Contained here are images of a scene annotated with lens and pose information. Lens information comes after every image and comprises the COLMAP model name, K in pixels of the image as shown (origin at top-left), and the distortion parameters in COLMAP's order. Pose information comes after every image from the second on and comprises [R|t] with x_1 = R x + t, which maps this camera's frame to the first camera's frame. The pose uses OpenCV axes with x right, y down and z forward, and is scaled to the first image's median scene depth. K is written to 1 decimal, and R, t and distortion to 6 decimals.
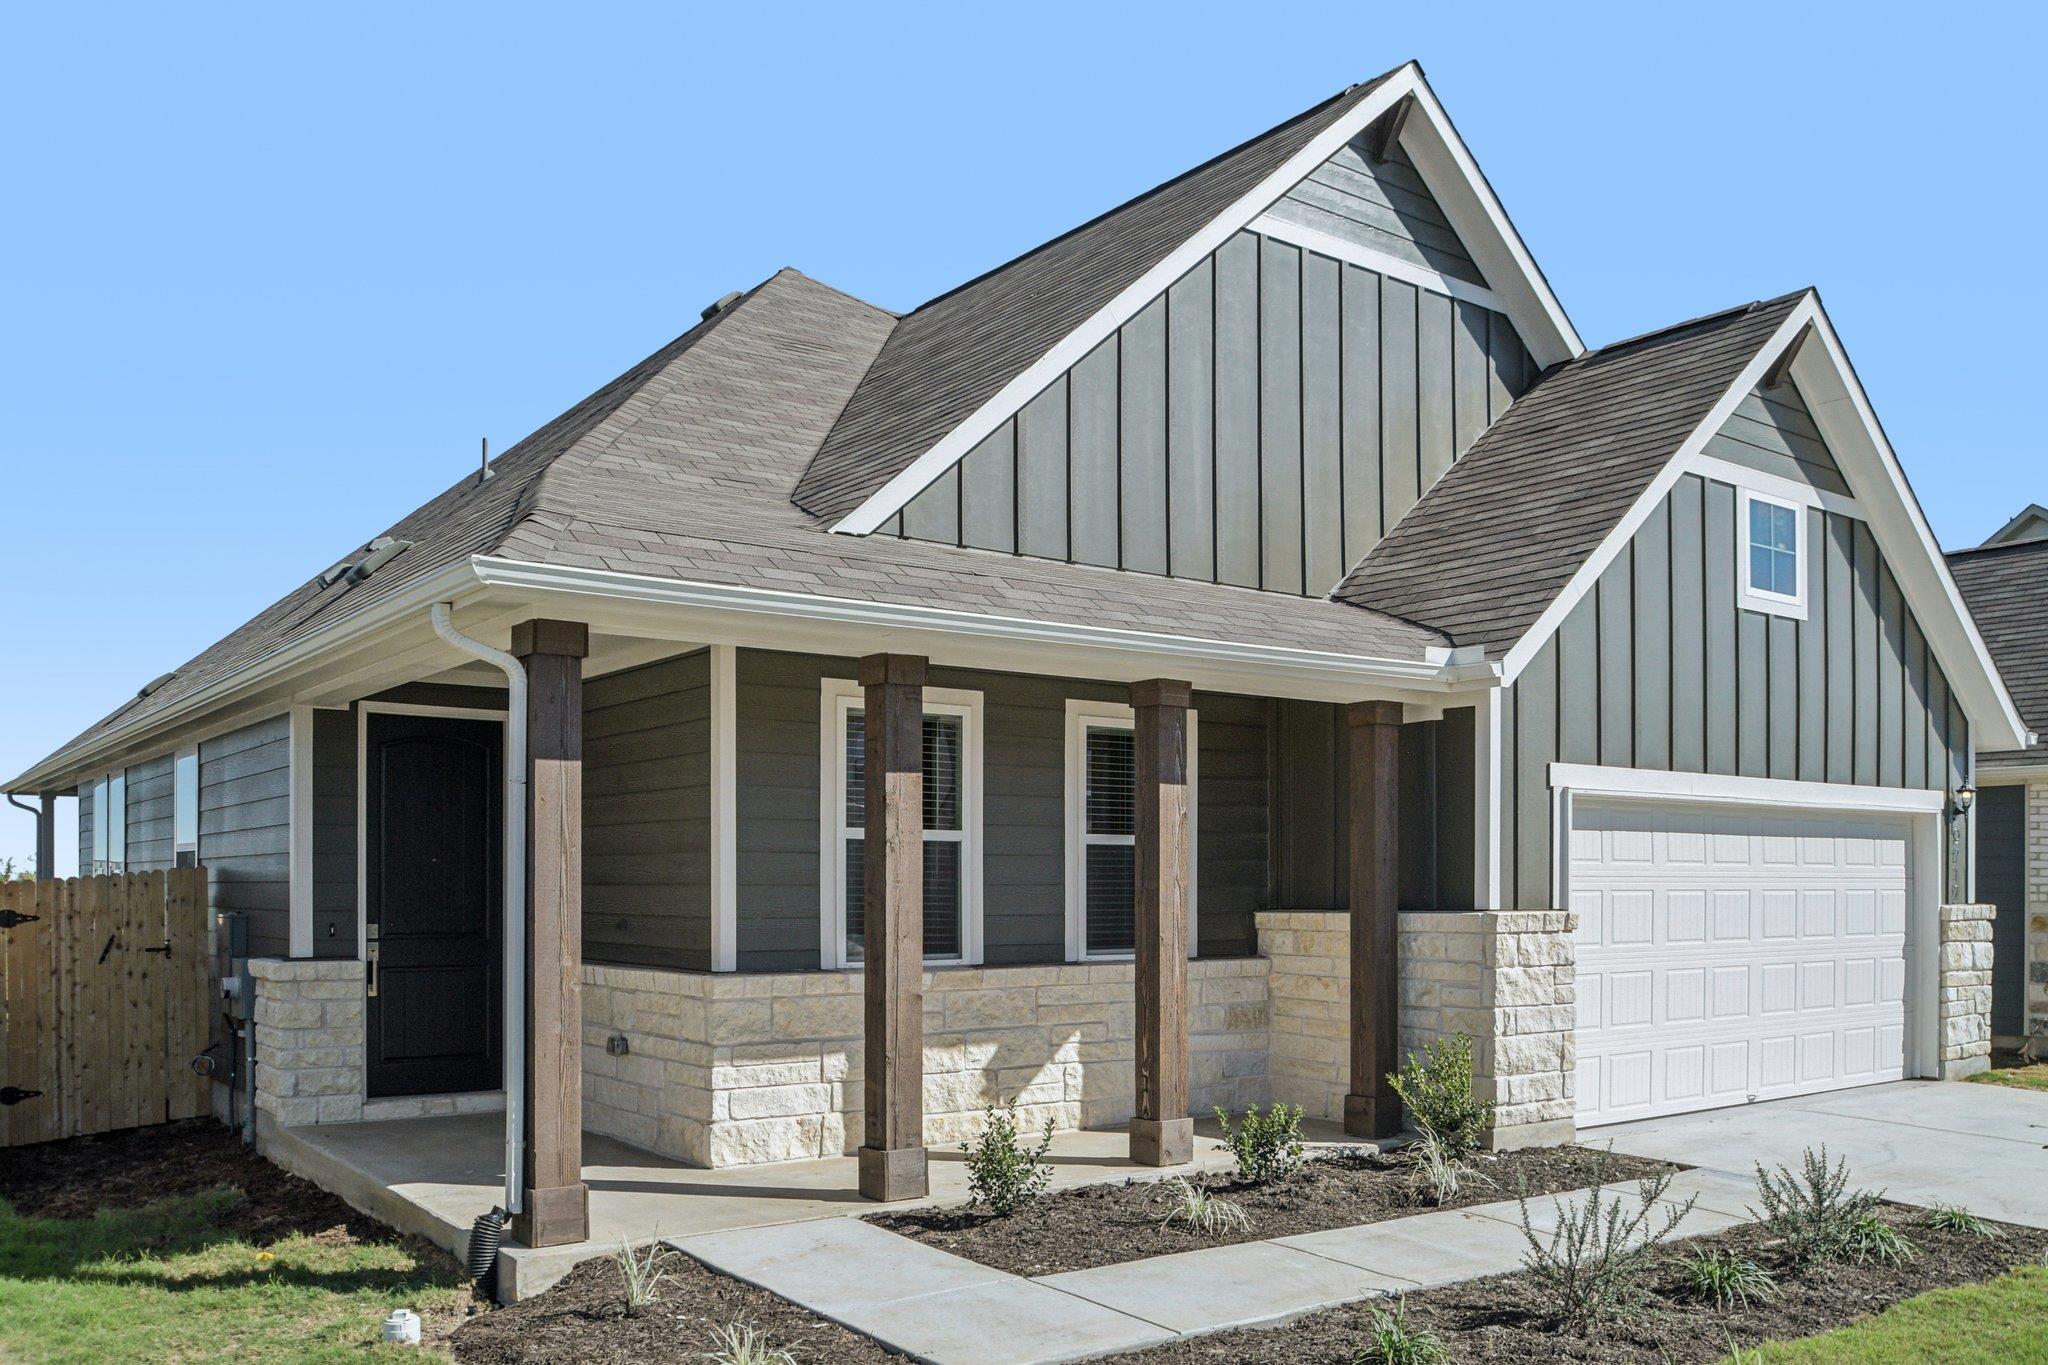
lens RADIAL K [[1631.6, 0, 1024.0], [0, 1631.6, 682.5], [0, 0, 1]] dist [-0.002673, 0.005176]
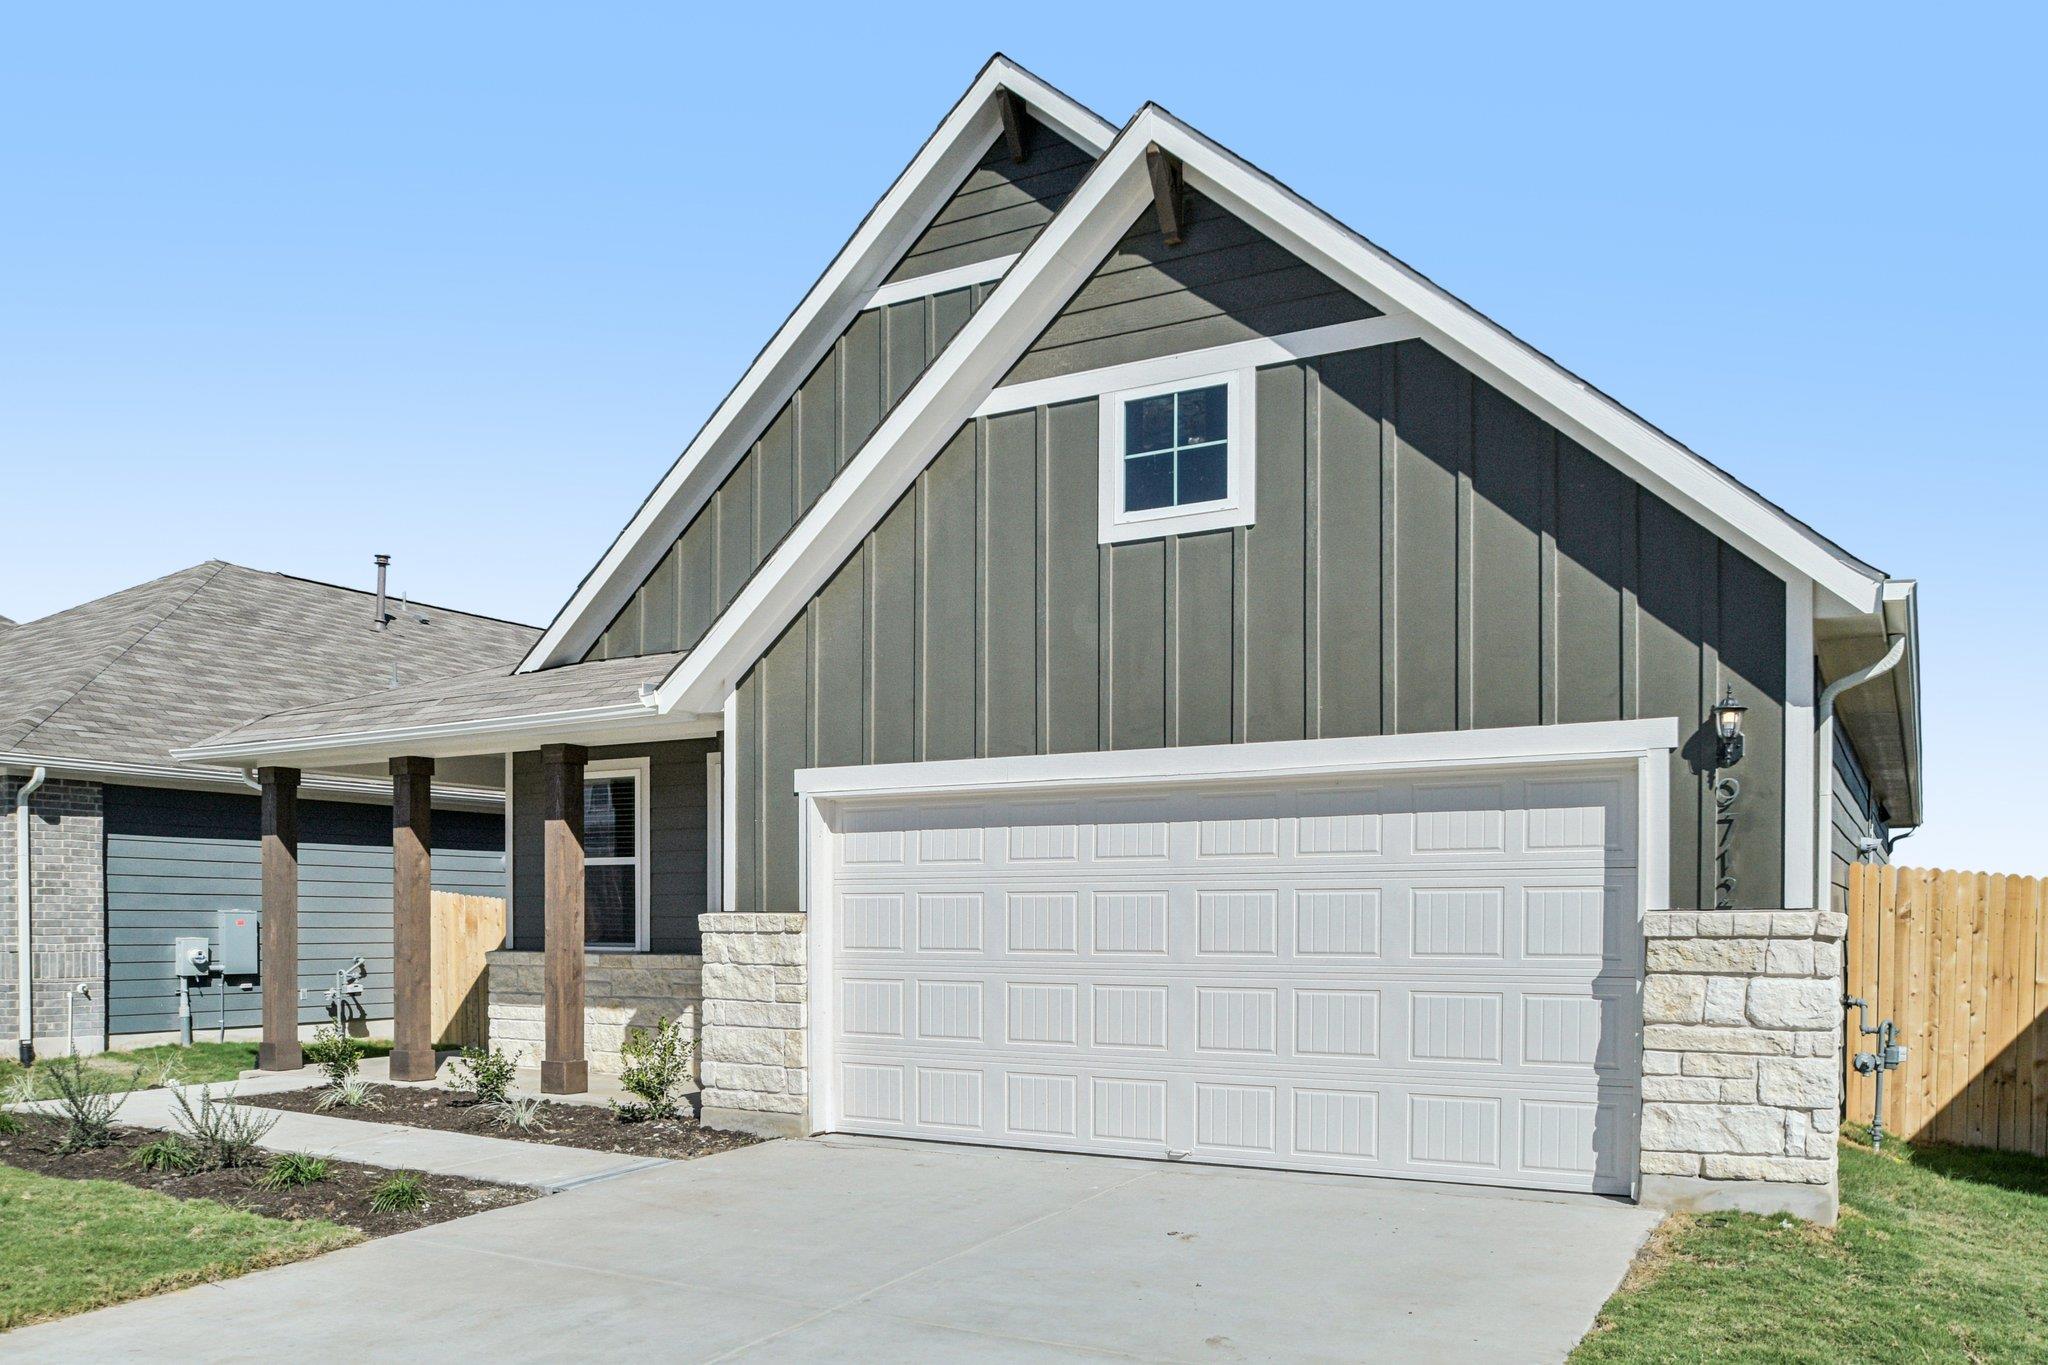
lens RADIAL K [[1559.9, 0, 1024.4], [0, 1559.9, 723.7], [0, 0, 1]] dist [-0.004610, -0.001724]
pose [[0.394391, -0.113819, -0.911867, 1.339461], [0.114118, 0.990685, -0.074301, 0.114943], [0.911829, -0.074757, 0.403706, 0.767045]]
